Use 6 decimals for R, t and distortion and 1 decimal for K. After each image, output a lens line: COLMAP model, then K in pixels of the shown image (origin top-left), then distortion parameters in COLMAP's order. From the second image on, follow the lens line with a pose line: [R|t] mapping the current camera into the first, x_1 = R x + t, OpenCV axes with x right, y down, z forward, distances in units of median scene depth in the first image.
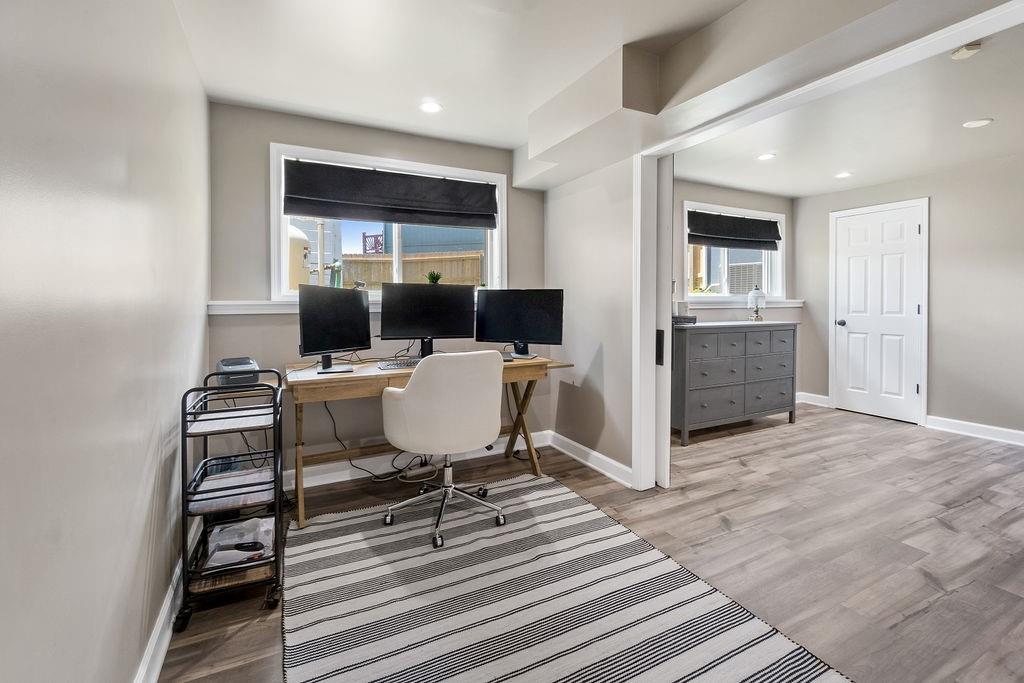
lens RADIAL K [[449.9, 0, 510.8], [0, 449.9, 342.7], [0, 0, 1]] dist [-0.009514, 0.000893]
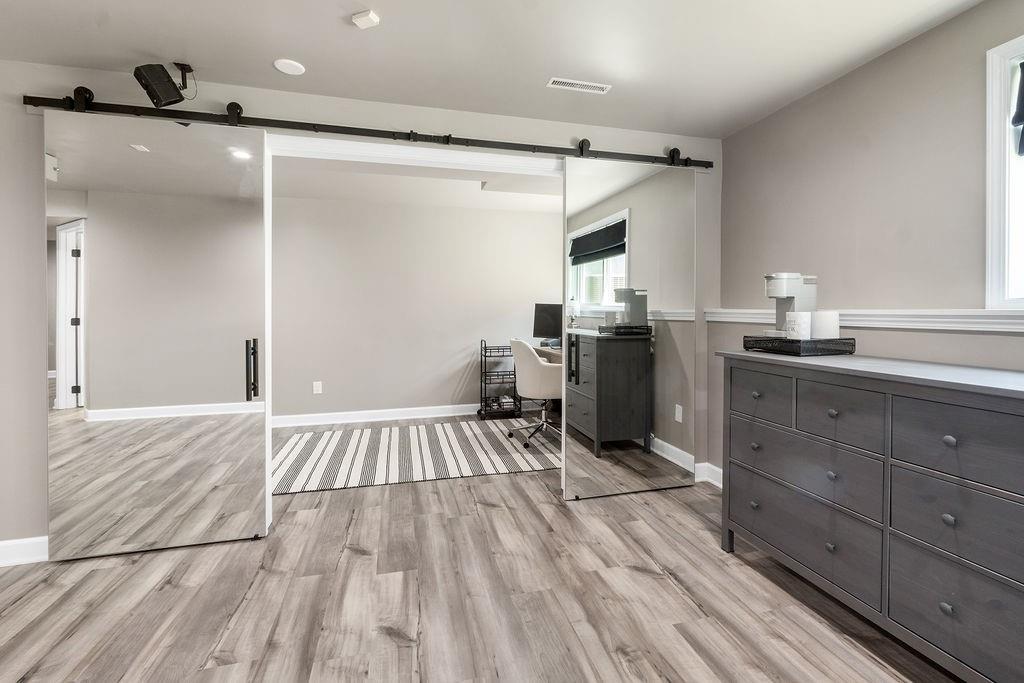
lens RADIAL K [[449.9, 0, 521.9], [0, 449.9, 313.3], [0, 0, 1]] dist [-0.009514, 0.000893]
pose [[-0.192019, 0.009289, -0.981347, 1.542151], [-0.087622, 0.995799, 0.026571, -0.123032], [0.977472, 0.091090, -0.190399, 1.214875]]
